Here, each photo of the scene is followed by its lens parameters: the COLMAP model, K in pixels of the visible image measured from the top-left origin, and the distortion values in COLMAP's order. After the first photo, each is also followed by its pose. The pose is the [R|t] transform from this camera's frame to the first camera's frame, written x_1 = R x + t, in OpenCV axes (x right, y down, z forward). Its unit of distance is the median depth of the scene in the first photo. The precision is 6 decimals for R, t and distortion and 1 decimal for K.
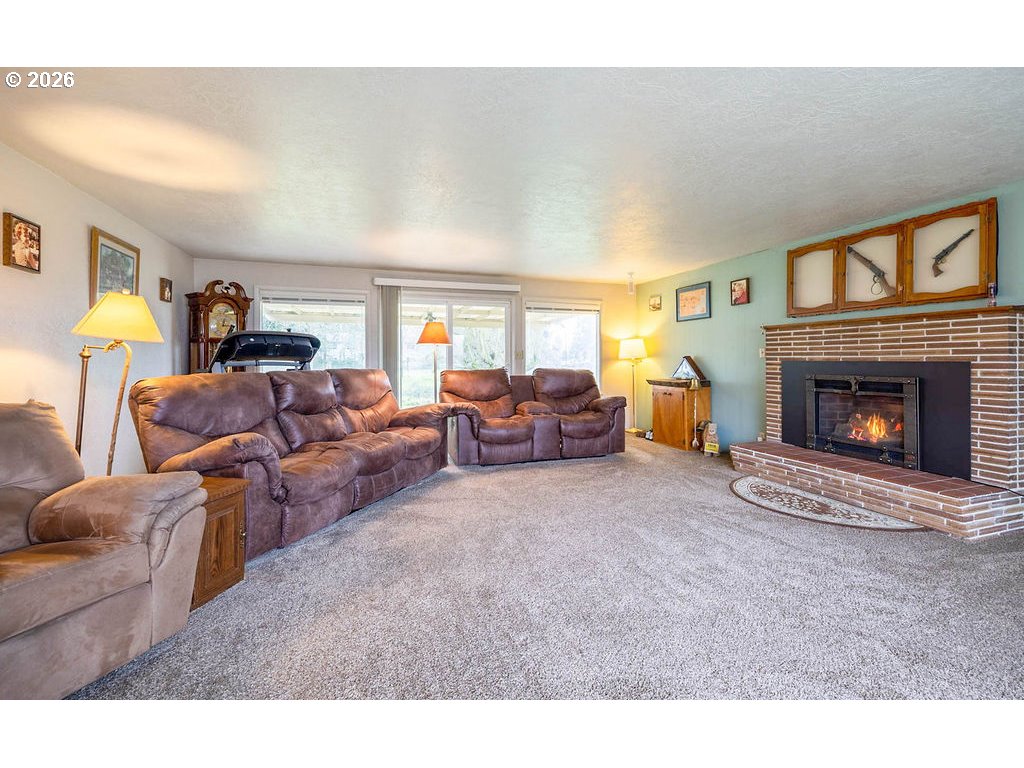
lens RADIAL K [[438.5, 0, 527.4], [0, 438.5, 361.4], [0, 0, 1]] dist [0.001988, -0.000048]
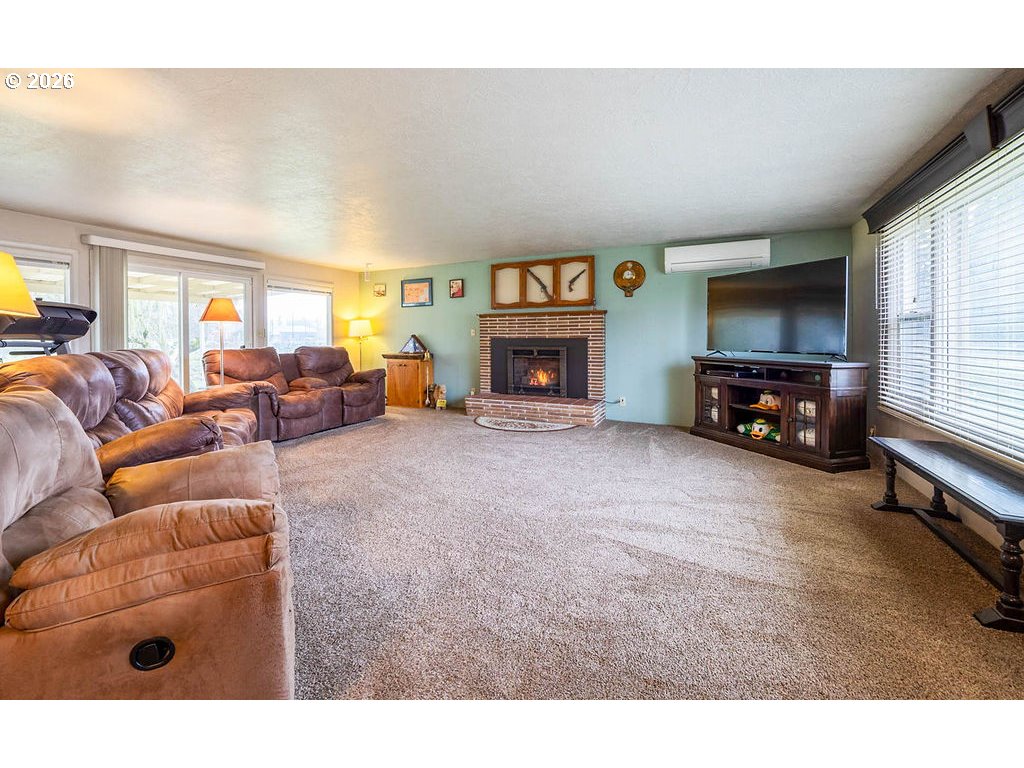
lens RADIAL K [[418.6, 0, 492.6], [0, 418.6, 339.9], [0, 0, 1]] dist [-0.001891, -0.001065]
pose [[0.732916, -0.006951, 0.680284, -0.405441], [0.007270, 0.999971, 0.002385, 0.001332], [-0.680281, 0.003198, 0.732945, -0.053911]]
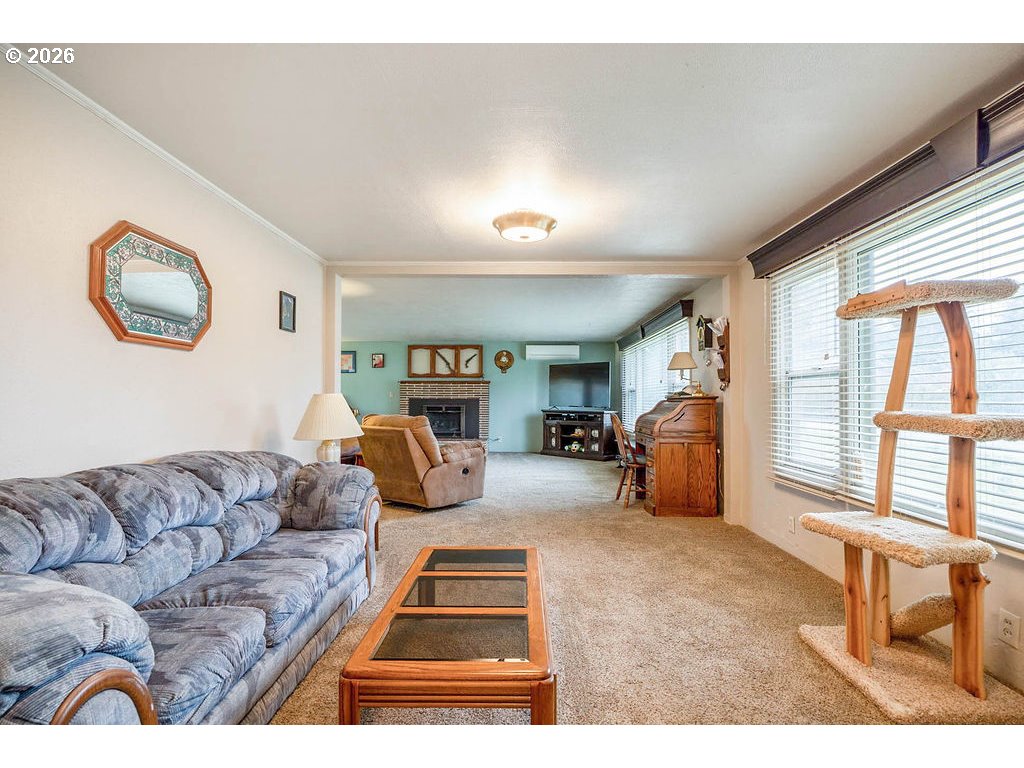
lens RADIAL K [[418.6, 0, 511.3], [0, 418.6, 388.8], [0, 0, 1]] dist [-0.001891, -0.001065]
pose [[0.376040, 0.021141, 0.926362, -1.121891], [0.001967, 0.999719, -0.023613, 0.000421], [-0.926602, 0.010701, 0.375892, -0.201705]]
